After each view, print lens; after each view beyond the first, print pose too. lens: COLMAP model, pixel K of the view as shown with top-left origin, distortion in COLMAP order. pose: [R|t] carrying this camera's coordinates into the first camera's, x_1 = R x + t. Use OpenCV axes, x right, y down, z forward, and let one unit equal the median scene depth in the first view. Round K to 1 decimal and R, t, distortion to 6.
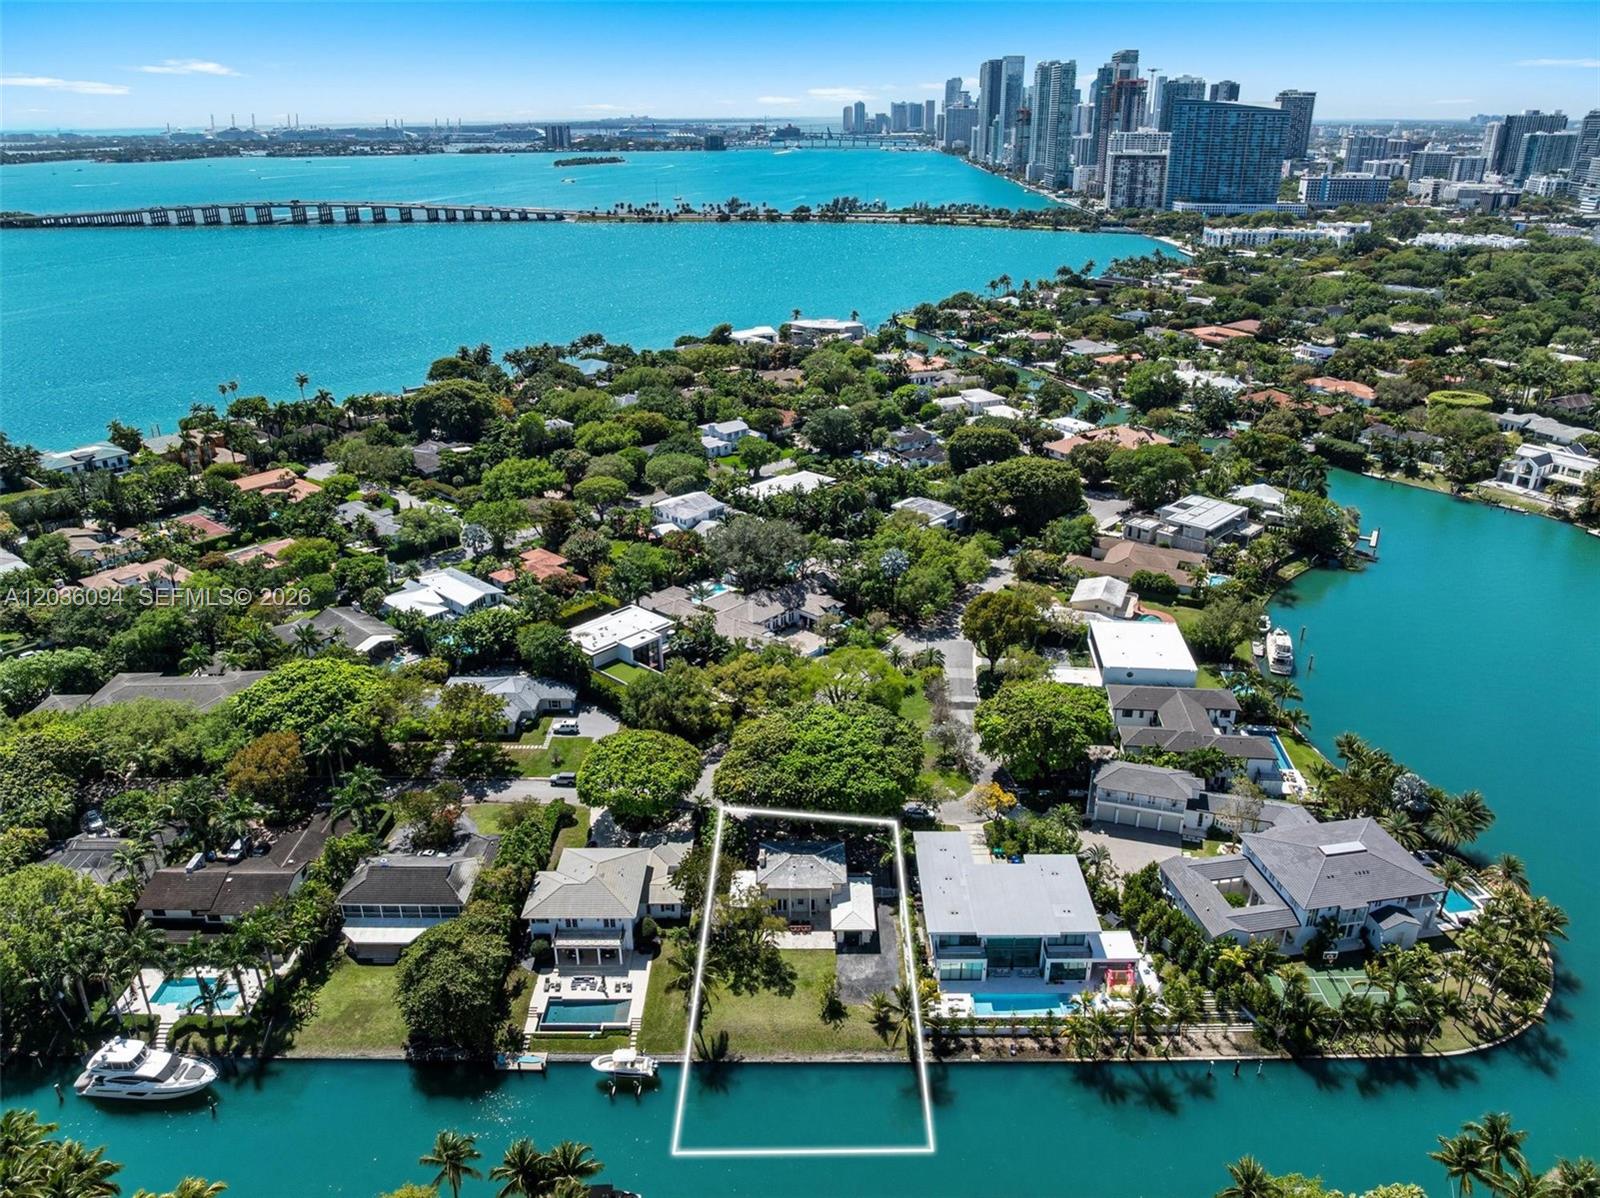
lens RADIAL K [[1126.9, 0, 805.5], [0, 1126.9, 599.6], [0, 0, 1]] dist [-0.047047, 0.018262]
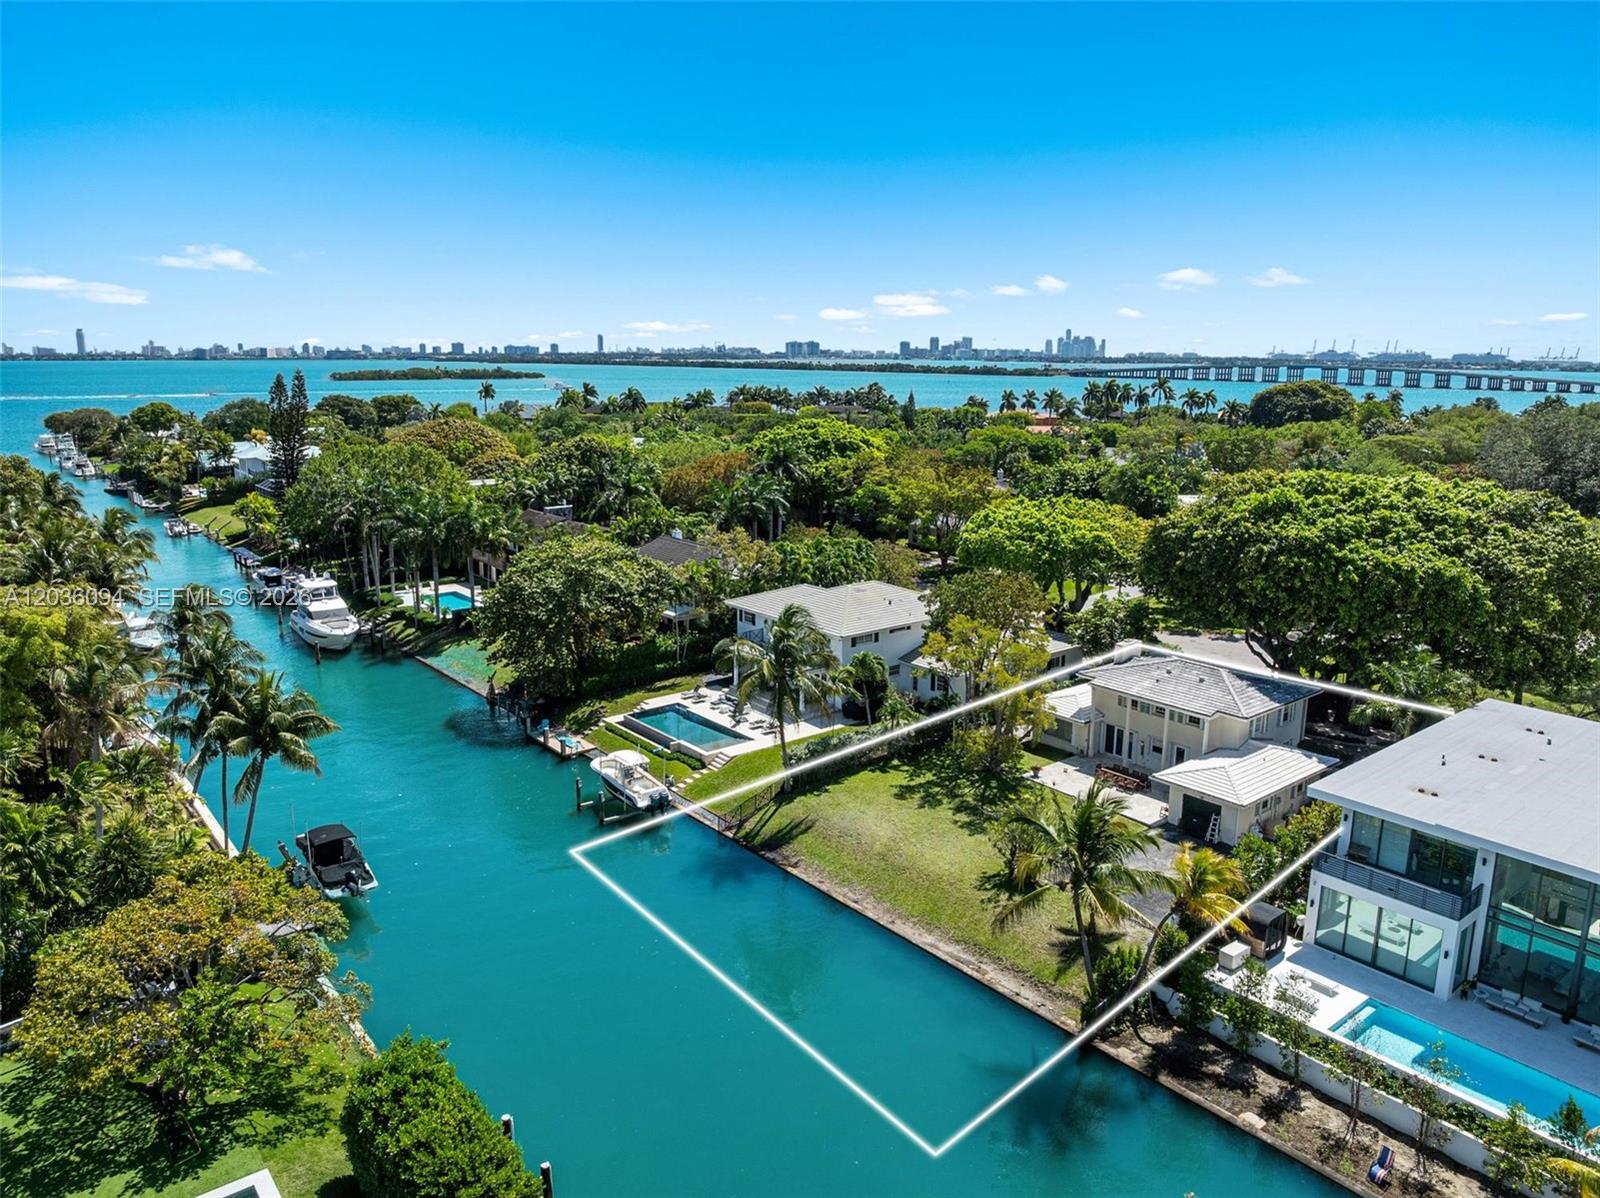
lens RADIAL K [[1126.9, 0, 806.9], [0, 1126.9, 595.7], [0, 0, 1]] dist [-0.047047, 0.018262]
pose [[0.633203, 0.171823, -0.754673, 0.178637], [-0.318119, 0.946658, -0.051381, 0.204762], [0.705588, 0.272610, 0.654087, 0.419193]]
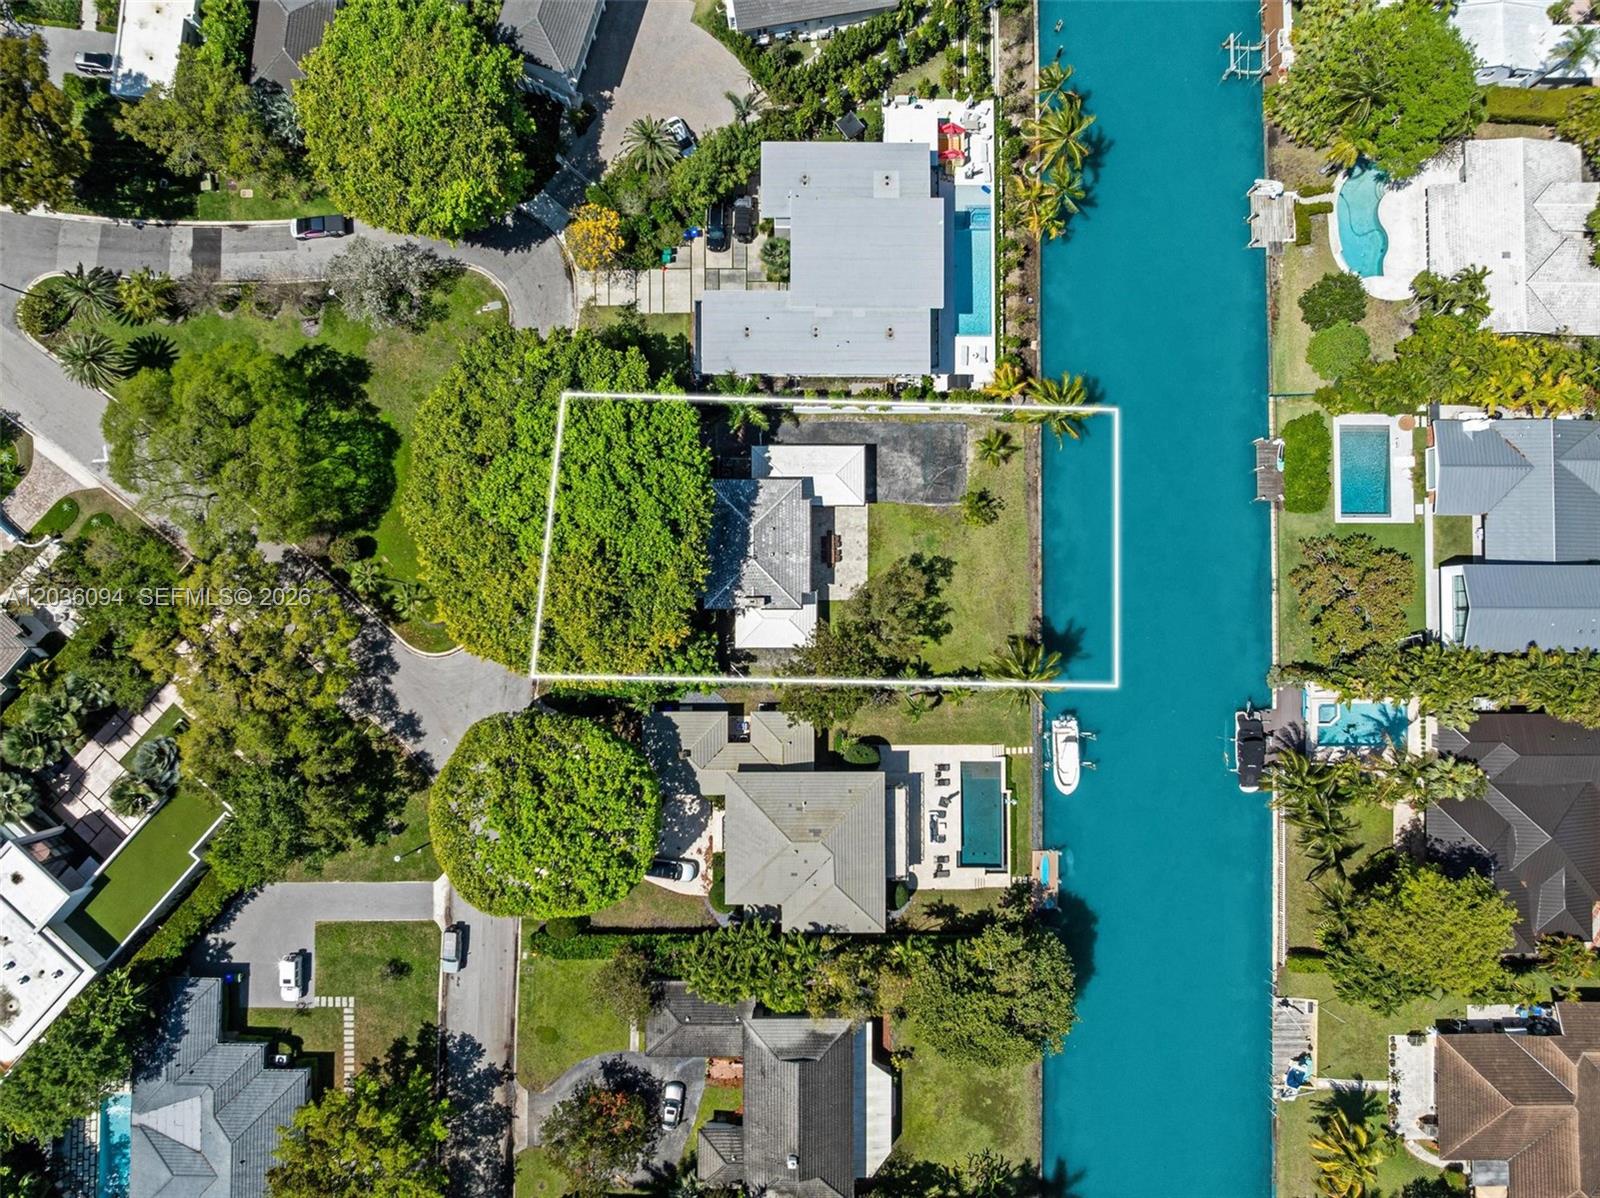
lens RADIAL K [[1126.9, 0, 798.1], [0, 1126.9, 601.9], [0, 0, 1]] dist [-0.047047, 0.018262]
pose [[-0.001765, -0.999578, 0.029010, -0.043071], [0.392779, 0.025986, 0.919266, -0.279430], [-0.919631, 0.013018, 0.392568, 0.524328]]
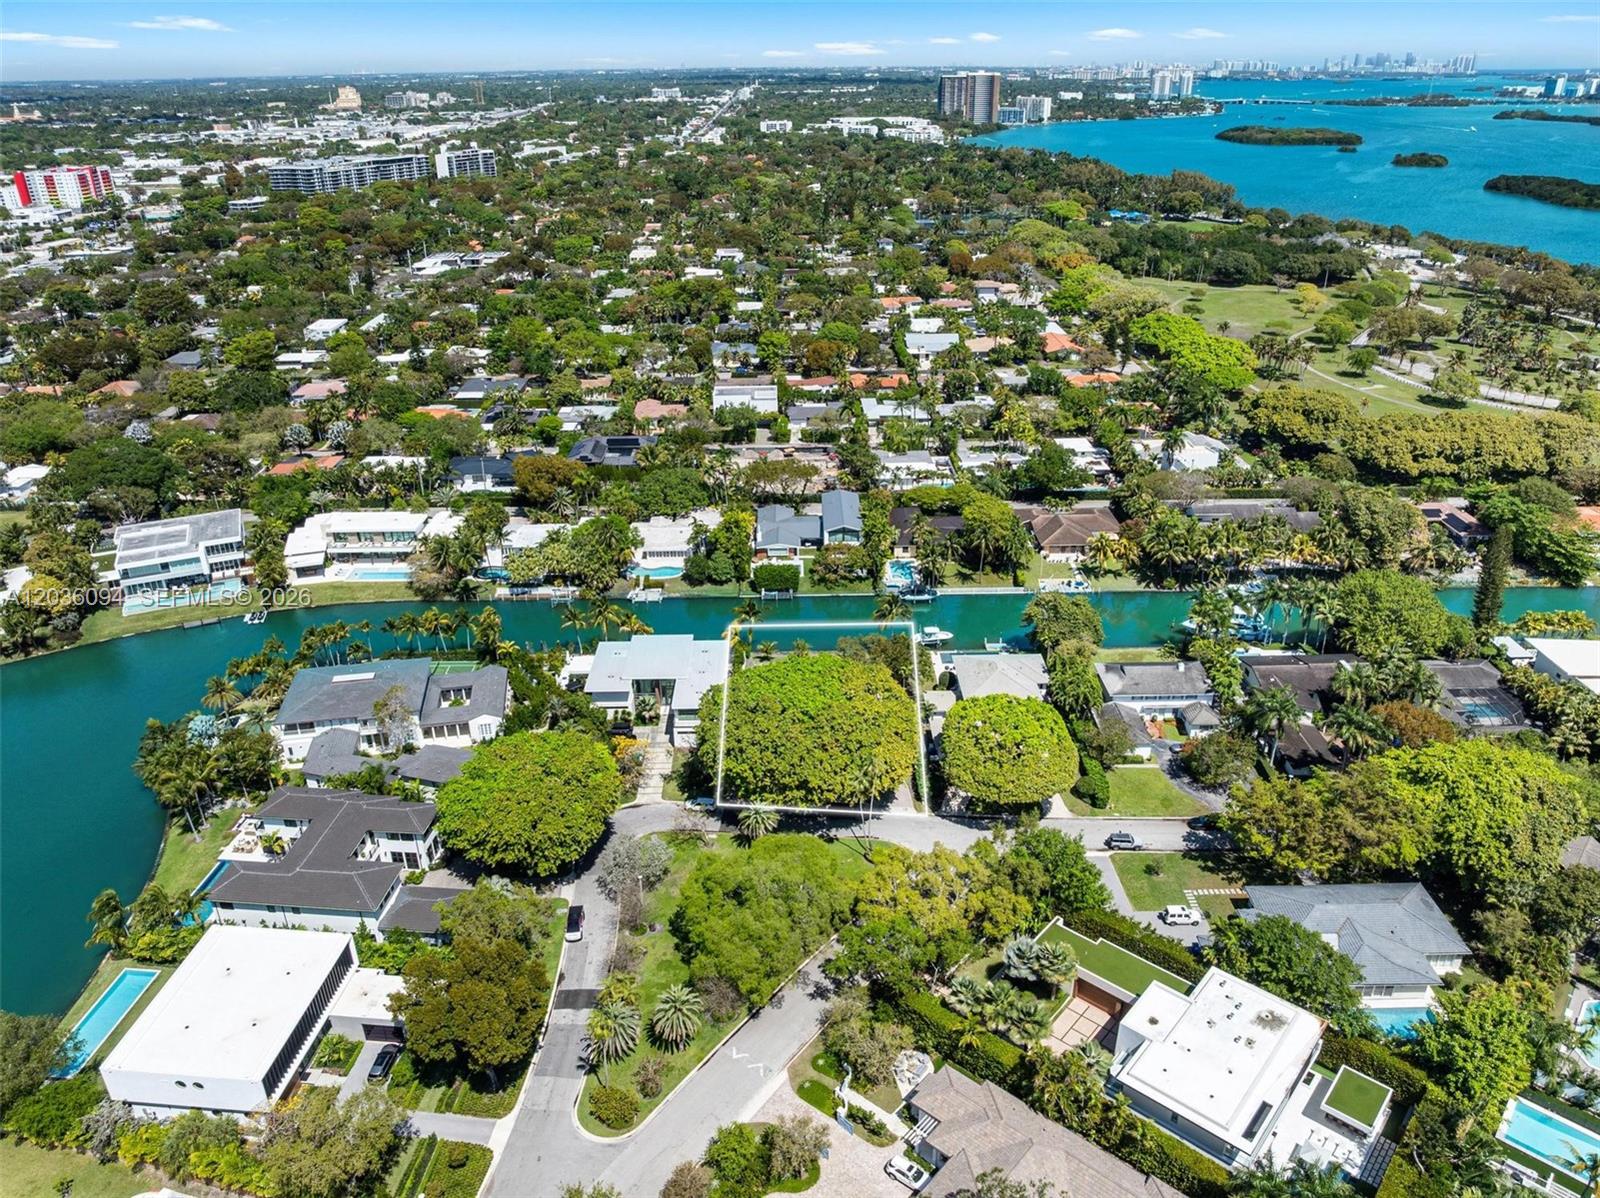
lens RADIAL K [[1126.9, 0, 805.5], [0, 1126.9, 590.7], [0, 0, 1]] dist [-0.047047, 0.018262]
pose [[-0.999761, 0.019929, -0.008955, 0.018008], [0.006347, 0.657100, 0.753777, -0.507518], [0.020907, 0.753540, -0.657069, 1.226520]]
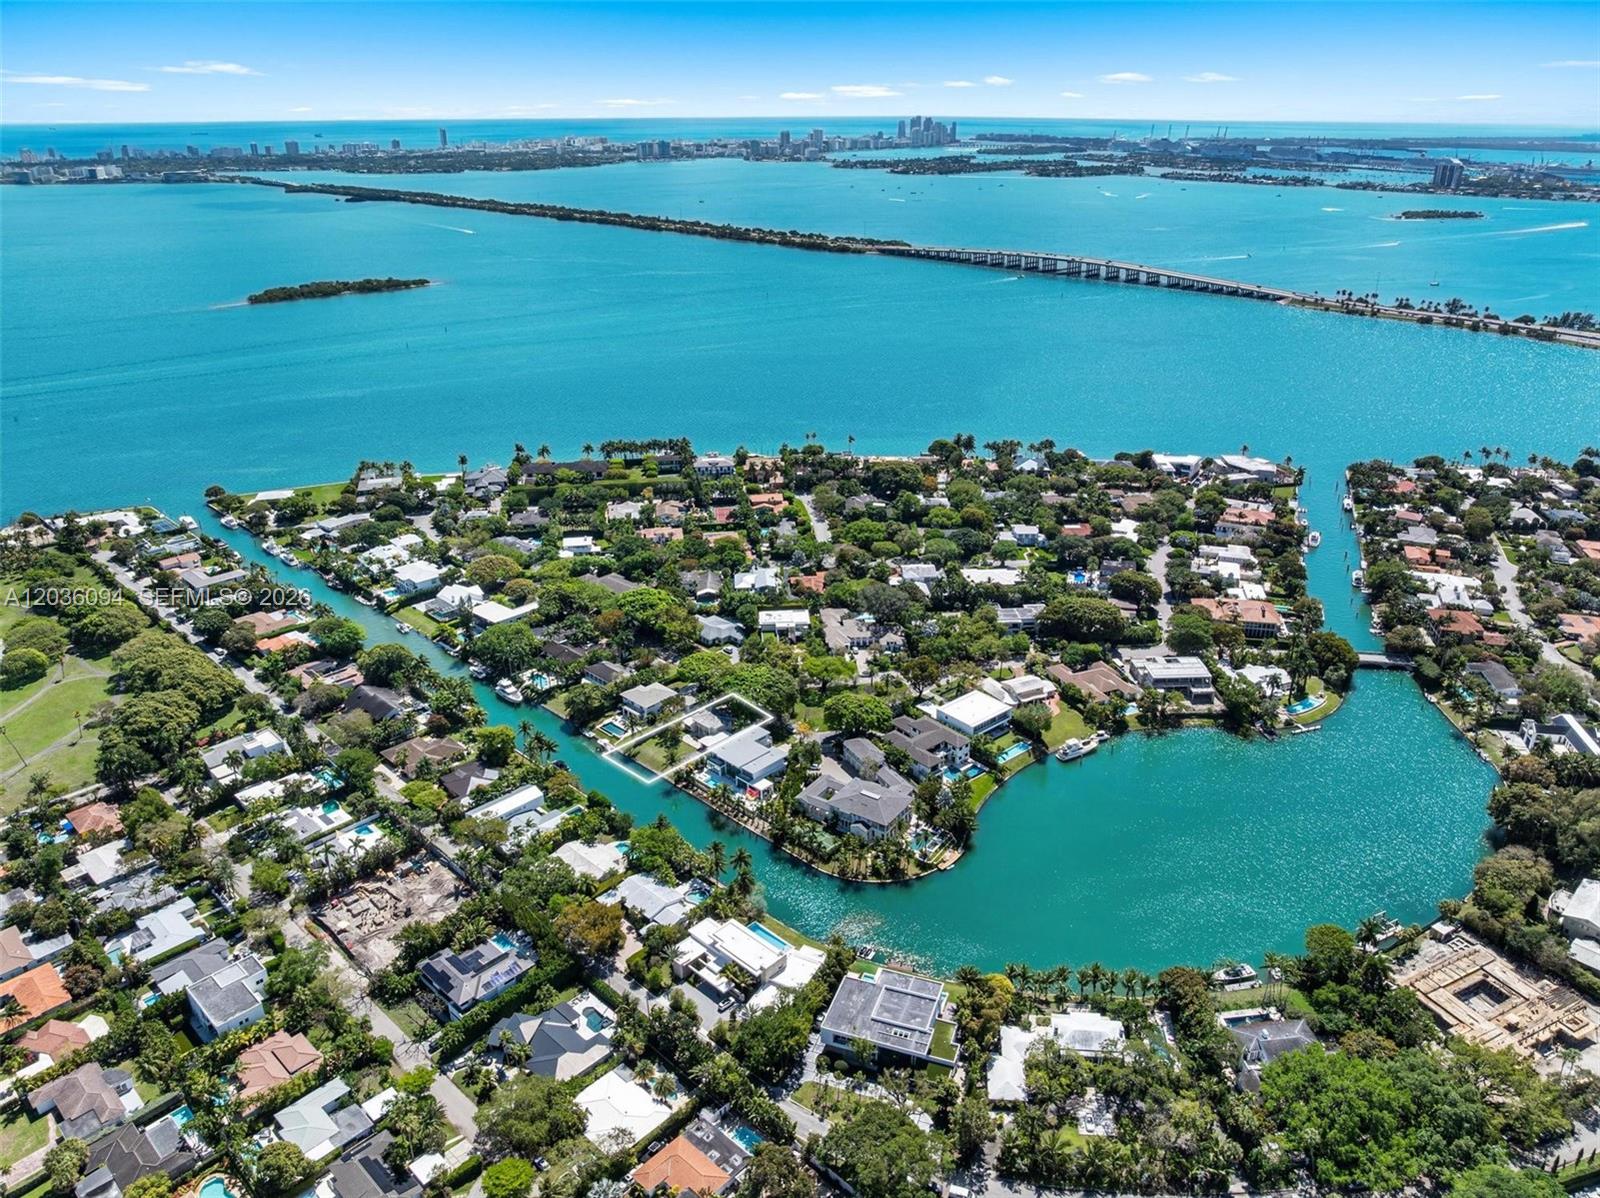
lens RADIAL K [[1126.9, 0, 825.3], [0, 1126.9, 586.6], [0, 0, 1]] dist [-0.047047, 0.018262]
pose [[0.731515, 0.273912, -0.624386, 1.218306], [-0.277978, 0.956005, 0.093718, -0.254431], [0.622587, 0.105010, 0.775473, -0.592020]]
